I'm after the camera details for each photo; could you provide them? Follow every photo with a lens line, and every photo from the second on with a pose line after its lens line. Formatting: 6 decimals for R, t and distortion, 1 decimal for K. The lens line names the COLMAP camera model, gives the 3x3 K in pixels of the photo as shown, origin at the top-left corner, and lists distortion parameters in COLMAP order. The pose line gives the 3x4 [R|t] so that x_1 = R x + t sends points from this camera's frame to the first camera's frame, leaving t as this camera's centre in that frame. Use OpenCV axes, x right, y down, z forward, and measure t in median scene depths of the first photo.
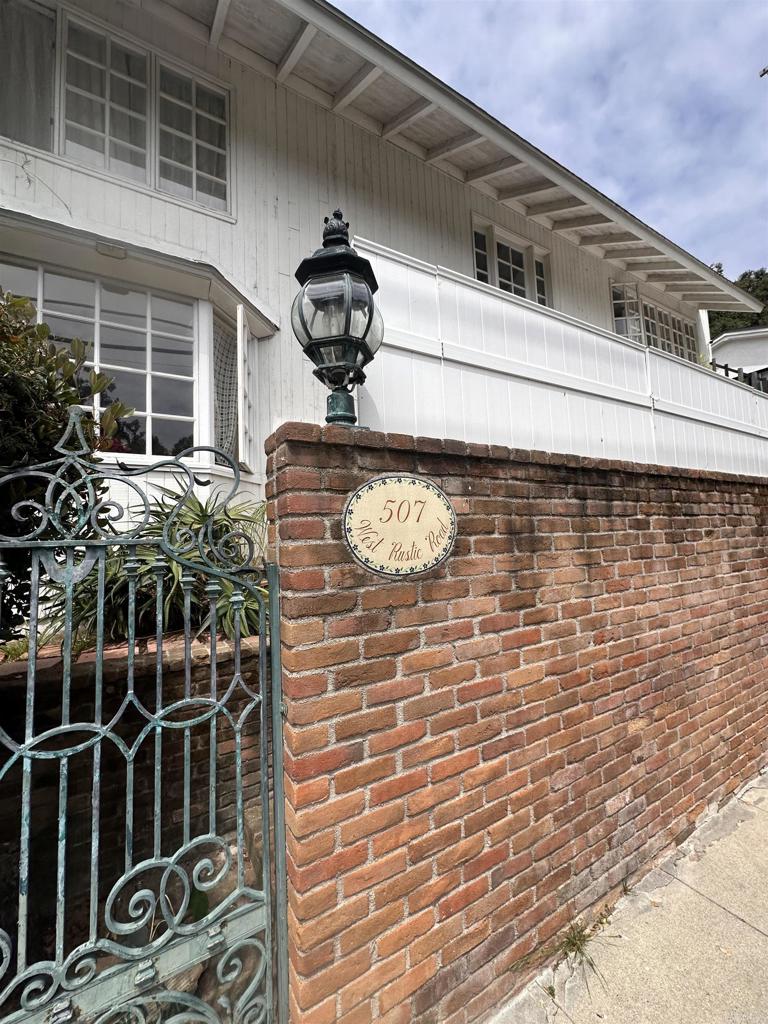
lens RADIAL K [[407.9, 0, 385.0], [0, 407.9, 513.1], [0, 0, 1]] dist [-0.004432, 0.000913]
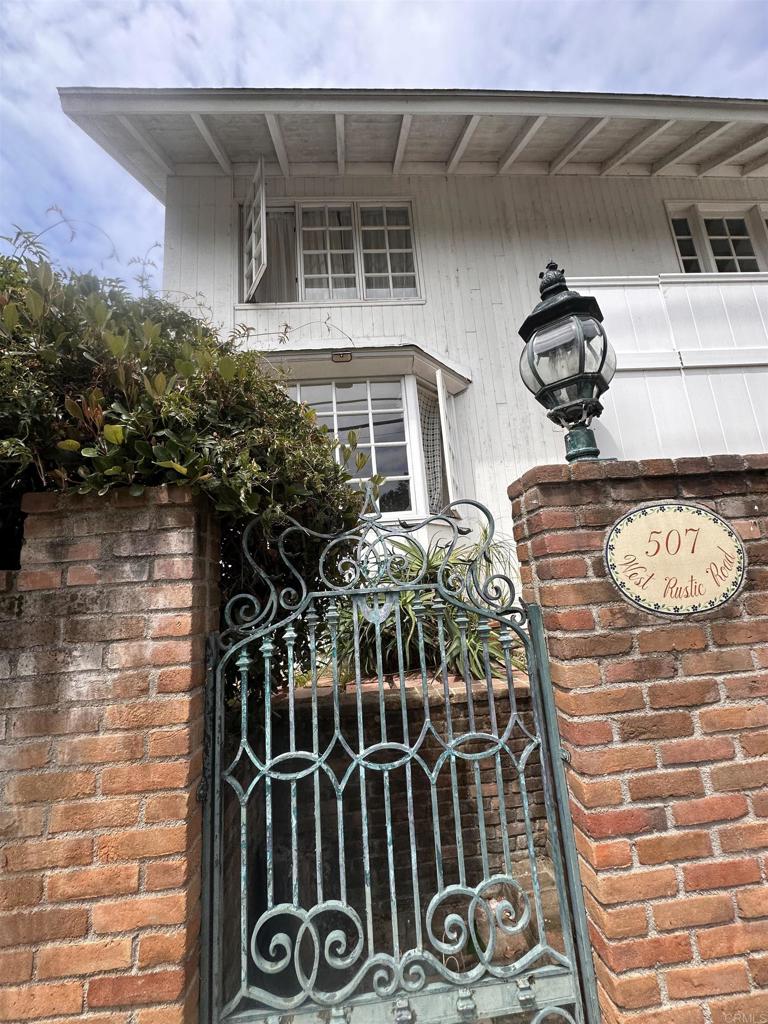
lens RADIAL K [[407.9, 0, 386.8], [0, 407.9, 512.9], [0, 0, 1]] dist [-0.002859, 0.000460]
pose [[0.893048, -0.116720, -0.434560, -0.122518], [0.072095, 0.990410, -0.117856, -0.008051], [0.444149, 0.073921, 0.892898, -0.090929]]
